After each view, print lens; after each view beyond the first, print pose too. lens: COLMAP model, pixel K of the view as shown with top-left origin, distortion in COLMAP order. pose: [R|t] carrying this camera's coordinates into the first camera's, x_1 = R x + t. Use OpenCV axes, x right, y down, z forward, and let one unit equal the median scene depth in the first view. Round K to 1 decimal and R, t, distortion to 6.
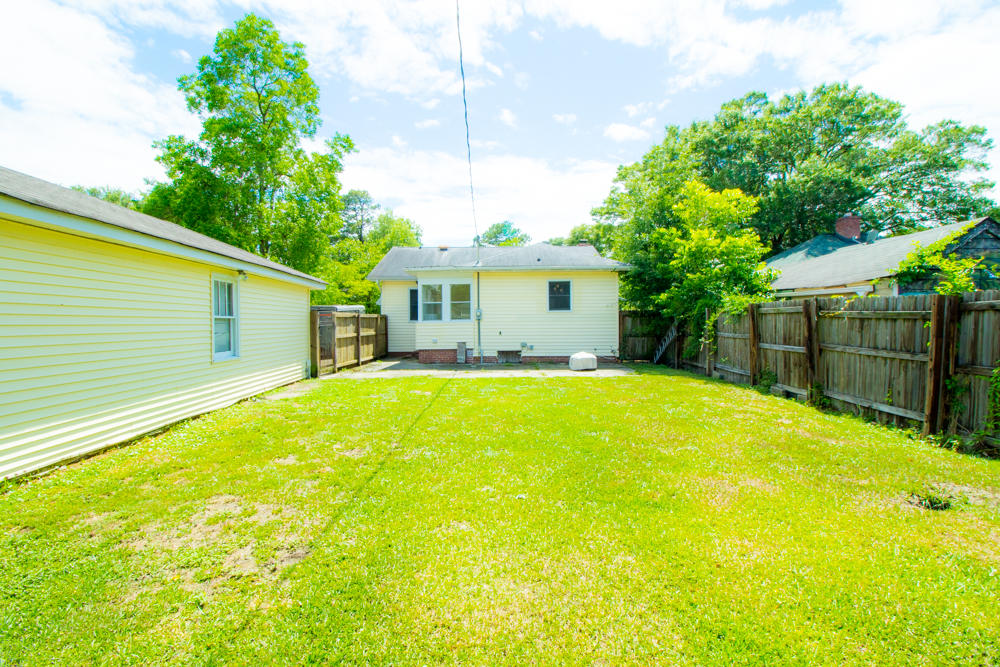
lens RADIAL K [[465.1, 0, 488.6], [0, 465.1, 331.5], [0, 0, 1]] dist [0.002014, -0.014693]
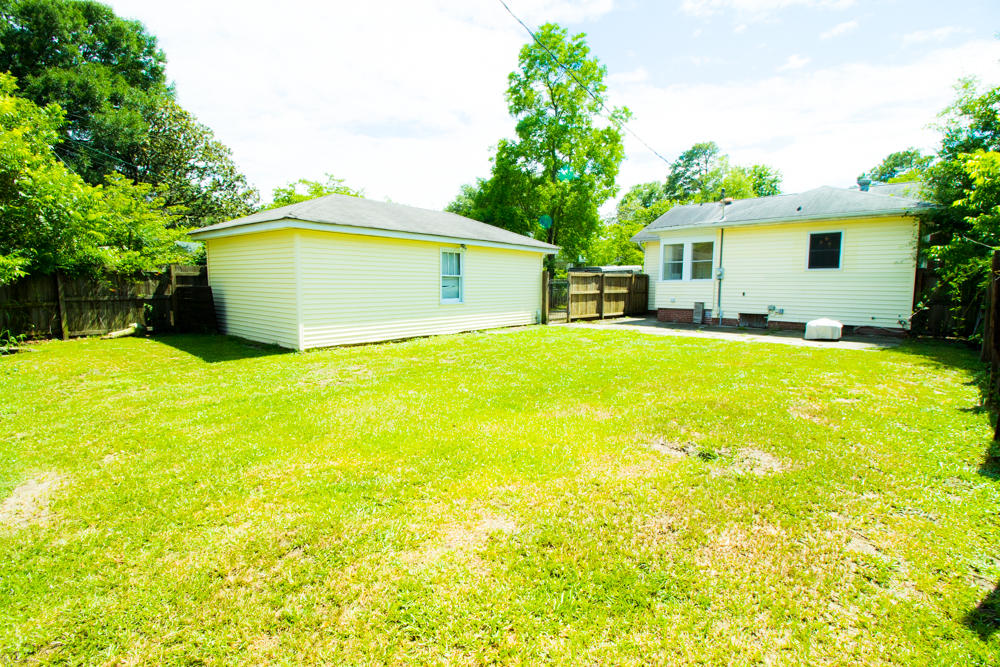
lens RADIAL K [[465.1, 0, 488.6], [0, 465.1, 331.5], [0, 0, 1]] dist [0.002014, -0.014693]
pose [[0.719019, 0.082407, -0.690087, 0.303272], [-0.024016, 0.995298, 0.093832, 0.002797], [0.694575, -0.050894, 0.717618, -0.013356]]
